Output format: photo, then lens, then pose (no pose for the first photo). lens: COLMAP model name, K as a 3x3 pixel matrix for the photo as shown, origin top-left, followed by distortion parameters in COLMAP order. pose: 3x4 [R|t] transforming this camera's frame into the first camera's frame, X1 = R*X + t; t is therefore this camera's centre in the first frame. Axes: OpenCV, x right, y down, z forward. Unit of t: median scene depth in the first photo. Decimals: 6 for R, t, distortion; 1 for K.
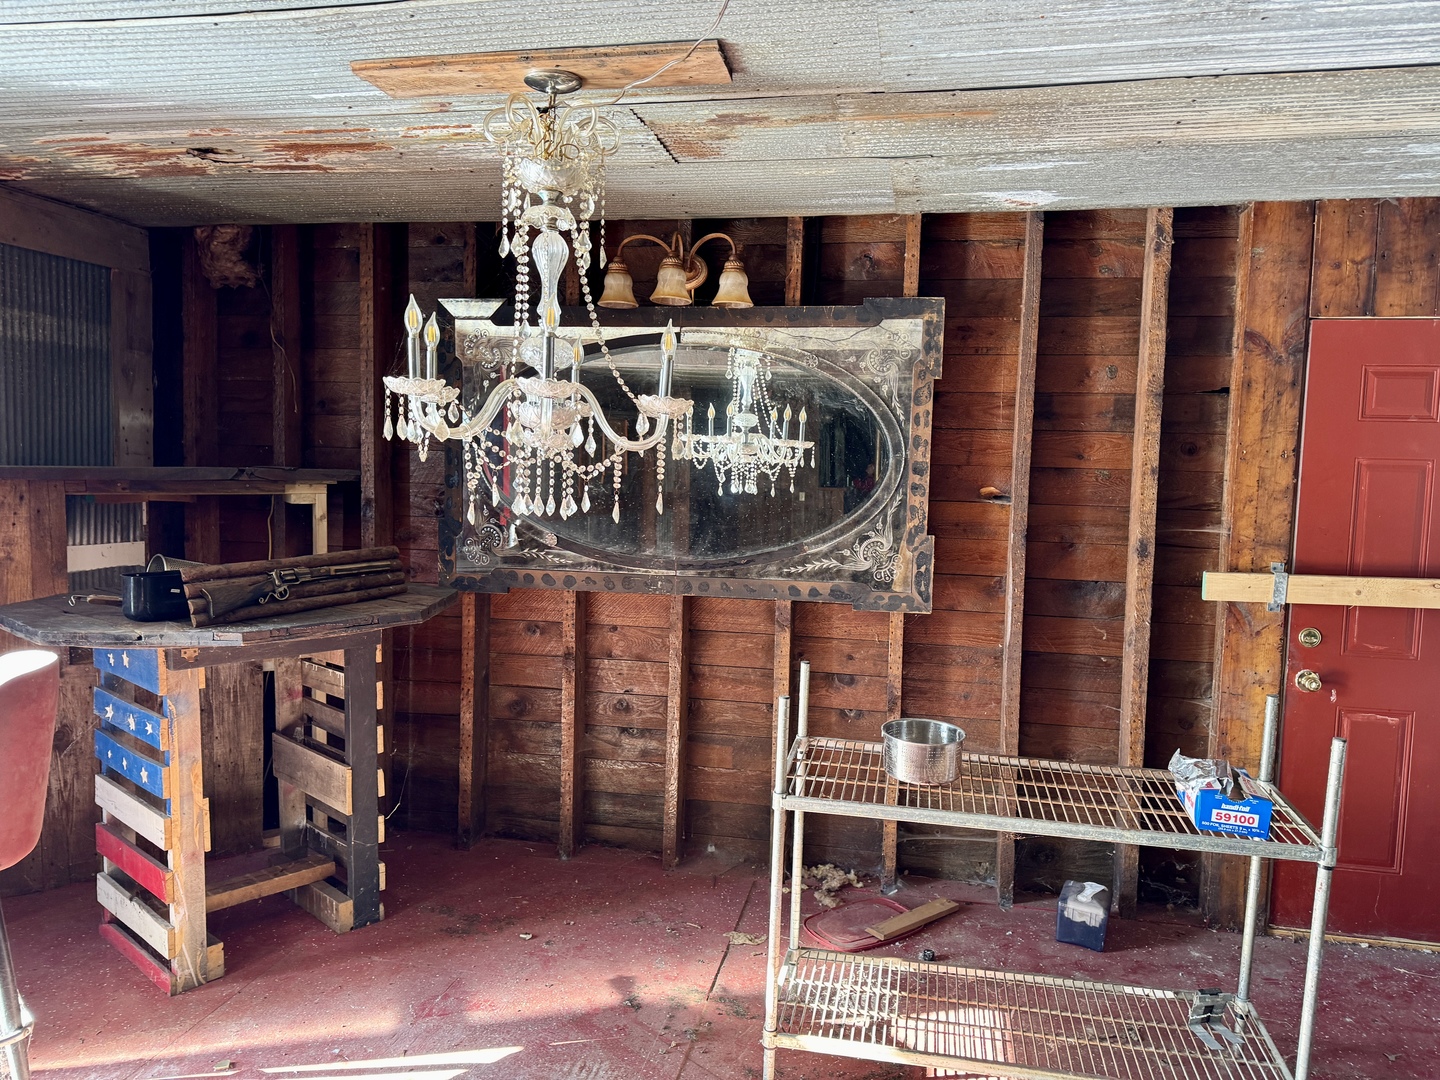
lens RADIAL K [[993.9, 0, 719.7], [0, 993.9, 541.0], [0, 0, 1]] dist [0.017542, 0.015053]
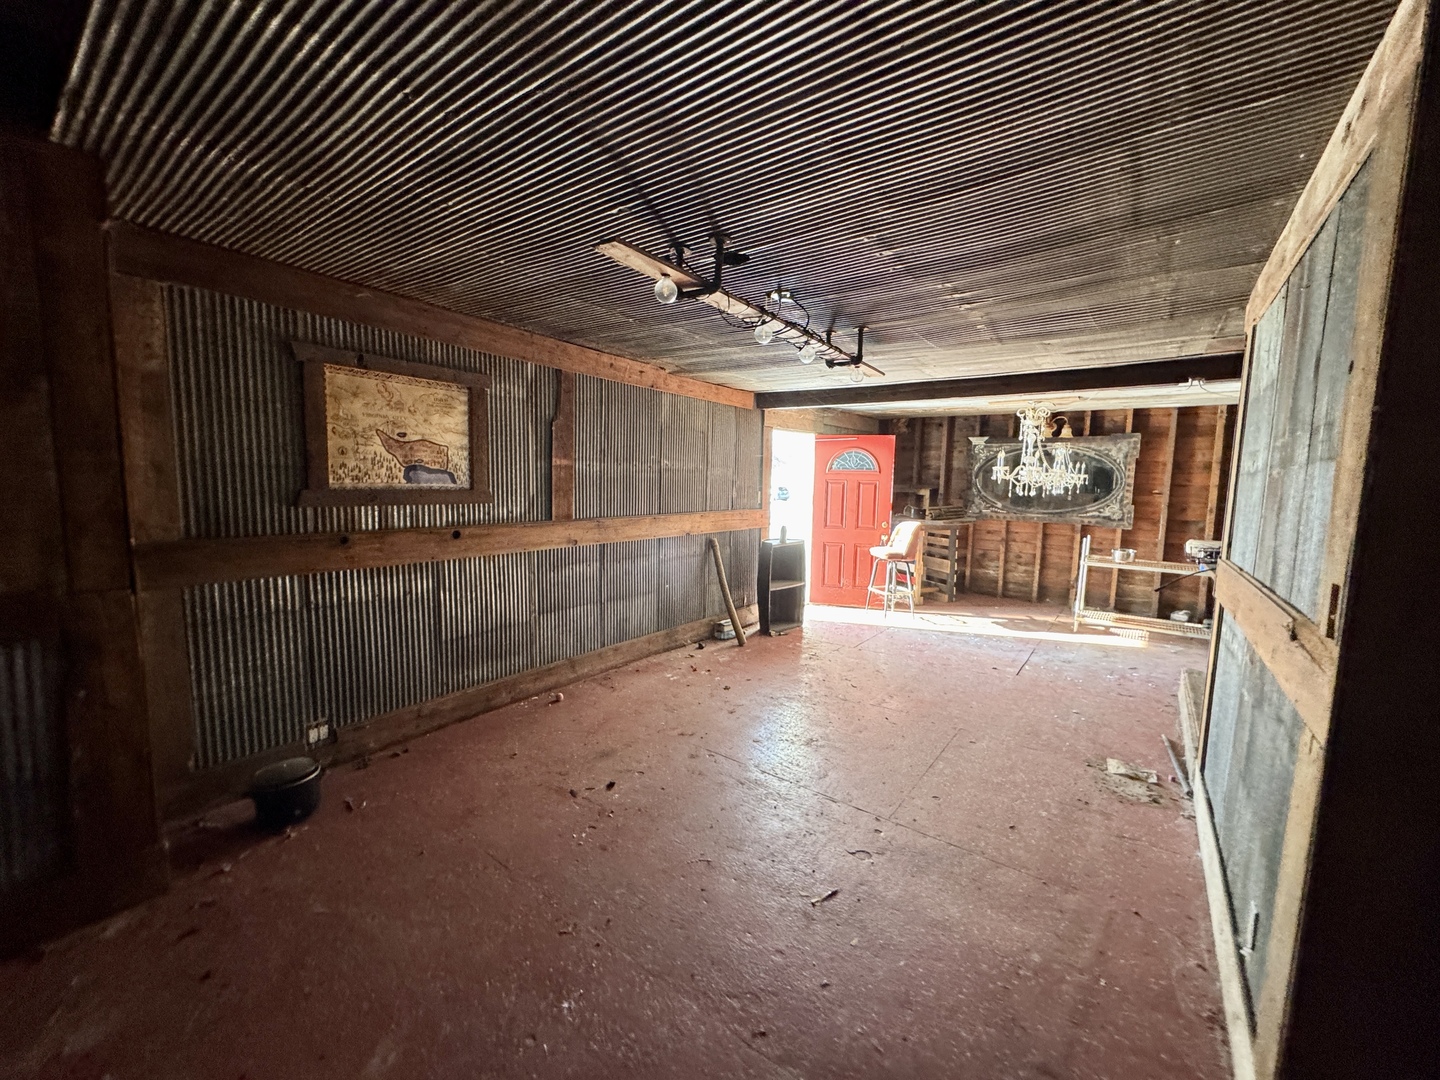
lens RADIAL K [[566.4, 0, 727.2], [0, 566.4, 536.2], [0, 0, 1]] dist [-0.000646, 0.000230]
pose [[0.908671, 0.037846, -0.415794, -0.216542], [-0.028436, 0.999181, 0.028803, 0.078182], [0.416543, -0.014349, 0.909003, -1.225315]]
